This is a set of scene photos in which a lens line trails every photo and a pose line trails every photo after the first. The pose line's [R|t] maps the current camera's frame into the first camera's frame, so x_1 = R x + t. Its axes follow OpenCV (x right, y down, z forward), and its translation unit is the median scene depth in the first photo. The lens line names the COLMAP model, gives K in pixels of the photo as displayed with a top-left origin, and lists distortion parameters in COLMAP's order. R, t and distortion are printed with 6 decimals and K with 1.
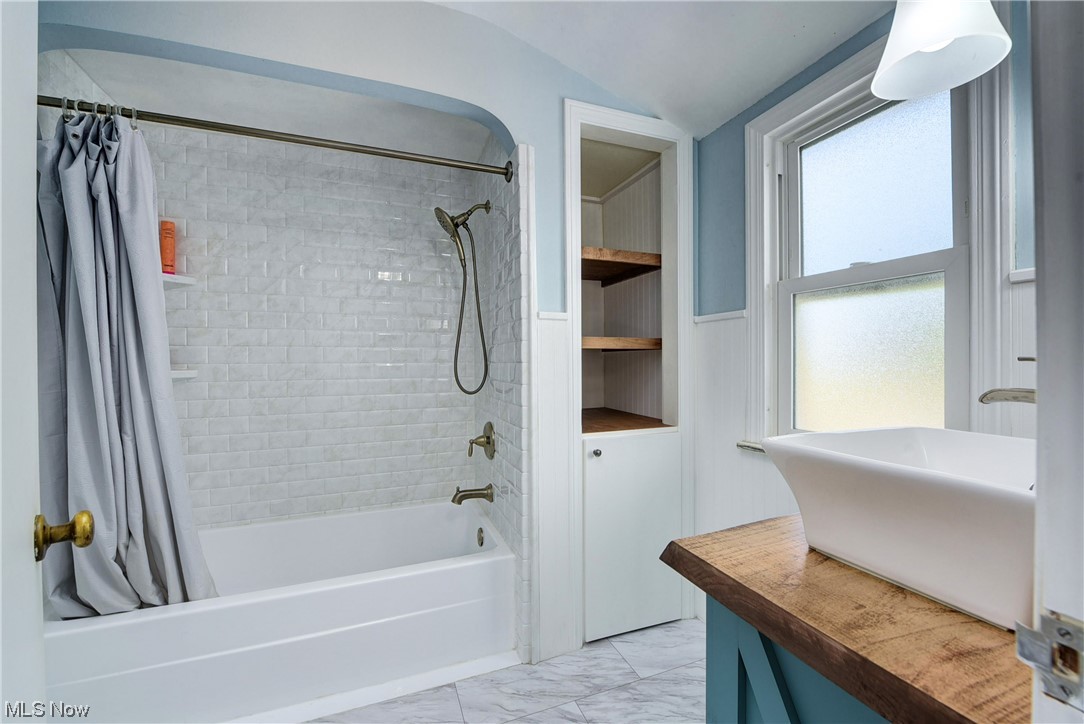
lens RADIAL K [[433.9, 0, 542.3], [0, 433.9, 361.6], [0, 0, 1]] dist [-0.006905, -0.001069]
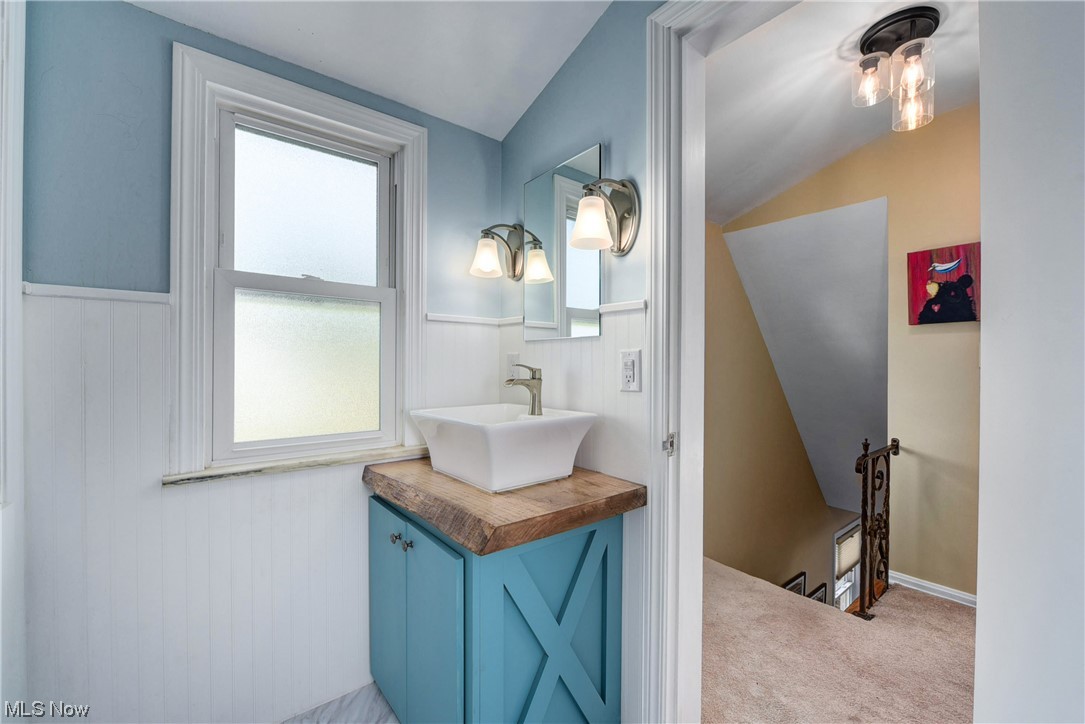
lens RADIAL K [[434.3, 0, 543.5], [0, 434.3, 364.0], [0, 0, 1]] dist [-0.006905, -0.001069]
pose [[-0.295544, -0.000527, 0.955329, -0.827988], [-0.003286, 0.999994, -0.000465, -0.008265], [-0.955324, -0.003277, -0.295544, 1.245063]]
